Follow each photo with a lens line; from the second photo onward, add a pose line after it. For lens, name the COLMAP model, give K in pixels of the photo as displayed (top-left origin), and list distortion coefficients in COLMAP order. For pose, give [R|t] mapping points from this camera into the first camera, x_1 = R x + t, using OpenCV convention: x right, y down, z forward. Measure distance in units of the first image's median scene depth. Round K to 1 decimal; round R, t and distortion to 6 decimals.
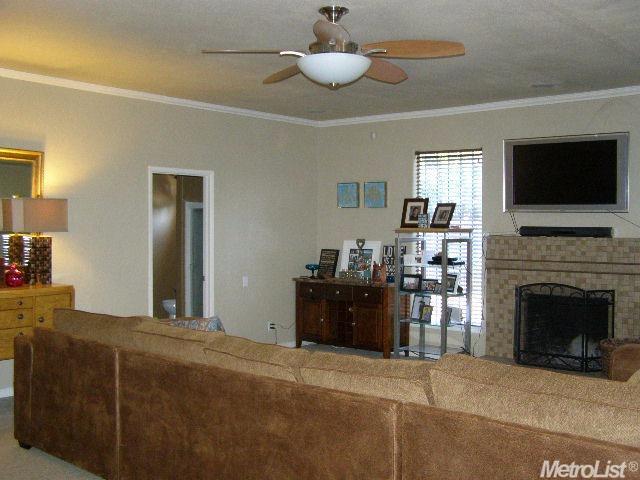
lens RADIAL K [[730.4, 0, 321.7], [0, 730.4, 241.8], [0, 0, 1]] dist [-0.067979, 0.000000]
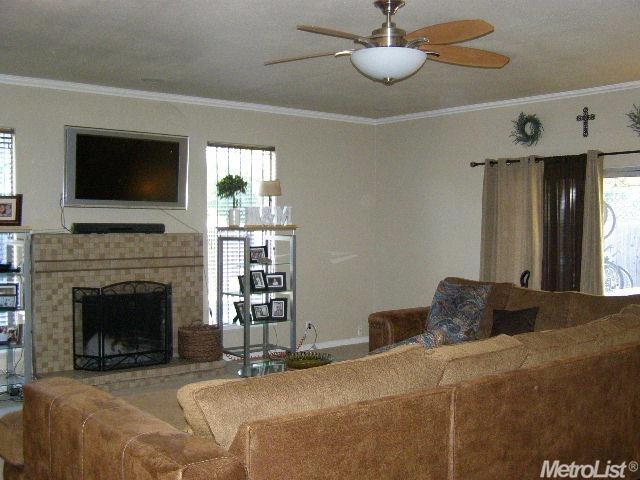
lens RADIAL K [[730.4, 0, 321.4], [0, 730.4, 236.4], [0, 0, 1]] dist [-0.067979, 0.000000]
pose [[0.217480, -0.023504, 0.975782, -0.562997], [0.019956, 0.999608, 0.019630, -0.016944], [-0.975861, 0.015203, 0.217864, 0.520721]]
